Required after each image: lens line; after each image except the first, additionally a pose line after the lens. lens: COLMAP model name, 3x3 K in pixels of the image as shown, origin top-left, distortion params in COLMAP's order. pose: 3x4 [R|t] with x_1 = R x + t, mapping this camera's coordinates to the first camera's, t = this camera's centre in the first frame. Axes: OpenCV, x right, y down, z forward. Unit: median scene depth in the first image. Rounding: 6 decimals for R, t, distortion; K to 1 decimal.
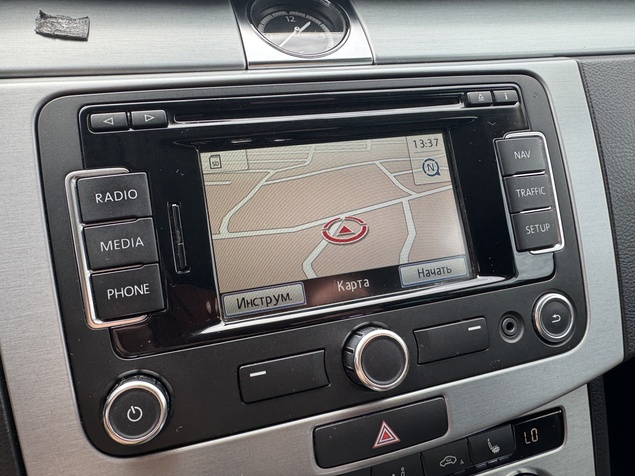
lens RADIAL K [[443.7, 0, 295.0], [0, 443.7, 240.8], [0, 0, 1]] dist [-0.011861, 0.000898]
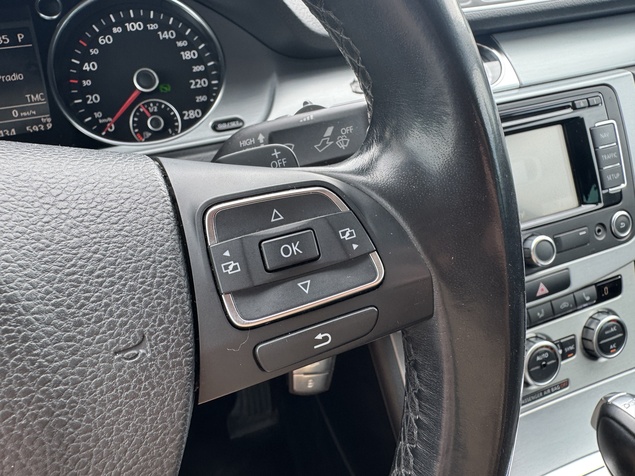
lens RADIAL K [[447.8, 0, 281.2], [0, 447.8, 235.5], [0, 0, 1]] dist [-0.004227, -0.001387]
pose [[0.996987, -0.076347, 0.013679, -0.949714], [0.074160, 0.989970, 0.120252, -0.122426], [-0.022723, -0.118875, 0.992649, -0.908675]]
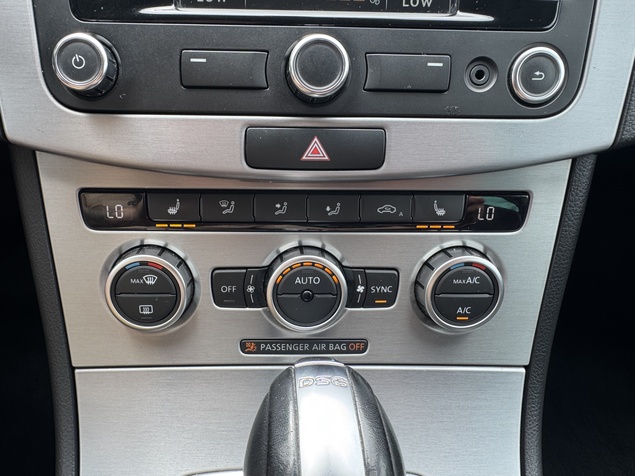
lens RADIAL K [[443.7, 0, 295.0], [0, 443.7, 240.8], [0, 0, 1]] dist [-0.011861, 0.000898]
pose [[0.963839, 0.196749, -0.179733, 0.380779], [-0.148277, 0.956365, 0.251755, 0.382363], [0.221422, -0.216001, 0.950955, -0.036823]]
